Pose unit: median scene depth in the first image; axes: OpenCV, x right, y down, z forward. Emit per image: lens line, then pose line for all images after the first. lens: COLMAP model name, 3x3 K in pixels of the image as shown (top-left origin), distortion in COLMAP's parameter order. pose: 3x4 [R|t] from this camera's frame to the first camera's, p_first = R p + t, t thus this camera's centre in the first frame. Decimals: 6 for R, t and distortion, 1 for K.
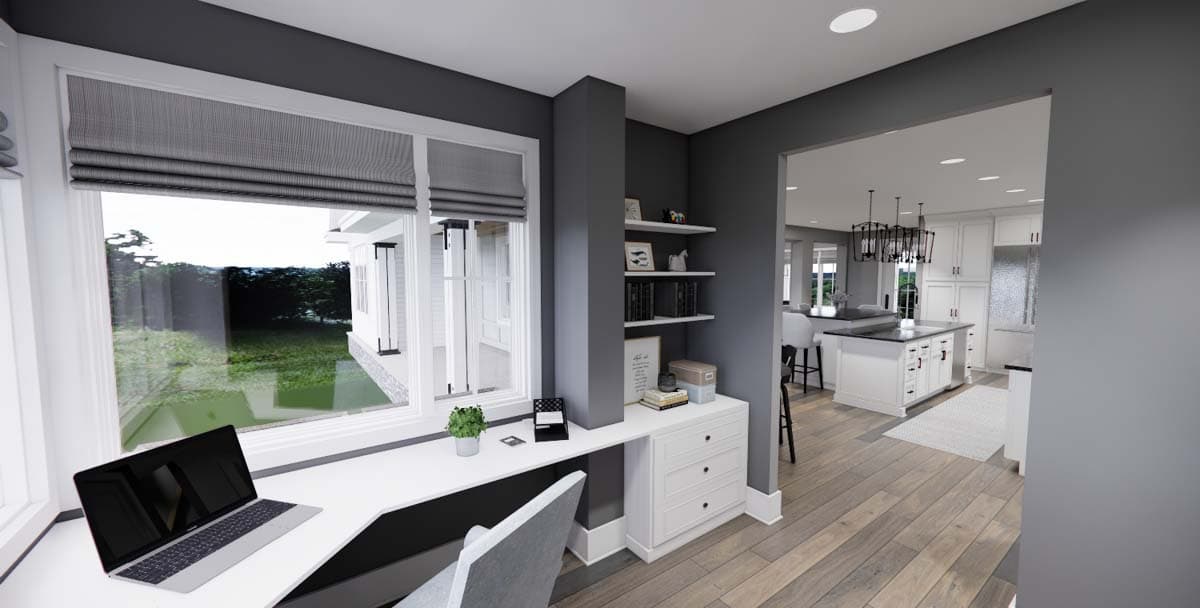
lens RADIAL K [[433.4, 0, 600.0], [0, 433.4, 304.0], [0, 0, 1]] dist [-0.001266, -0.000112]
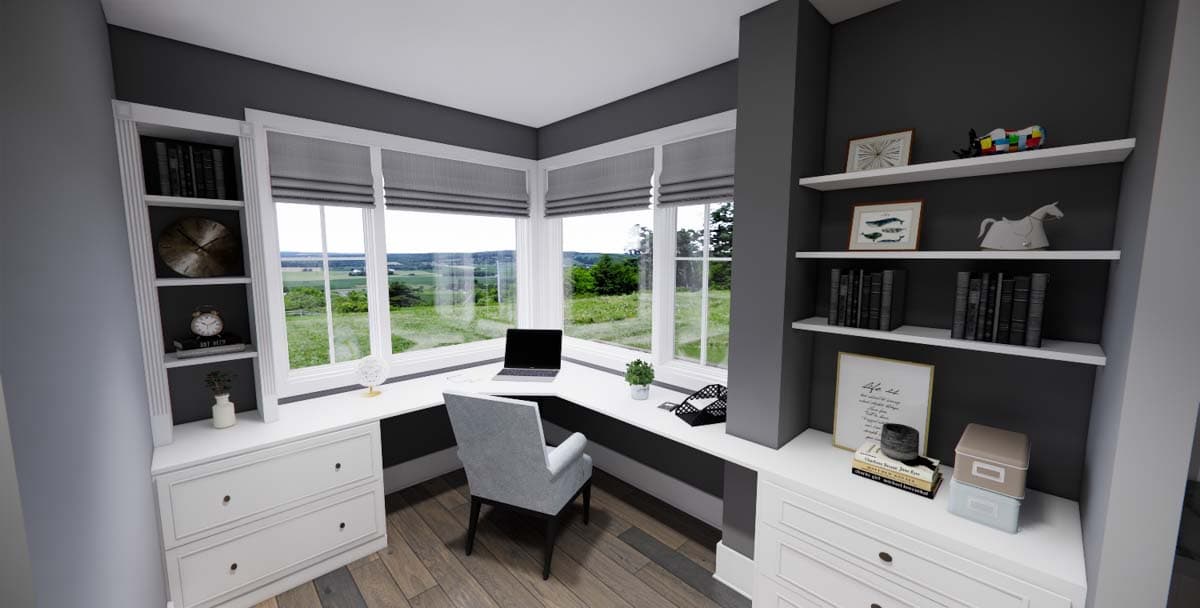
lens RADIAL K [[433.4, 0, 600.0], [0, 433.4, 304.0], [0, 0, 1]] dist [-0.001266, -0.000112]
pose [[0.135469, 0.110546, -0.984595, 0.656378], [-0.074794, 0.992062, 0.101093, -0.032249], [0.987954, 0.059946, 0.142662, 0.513670]]
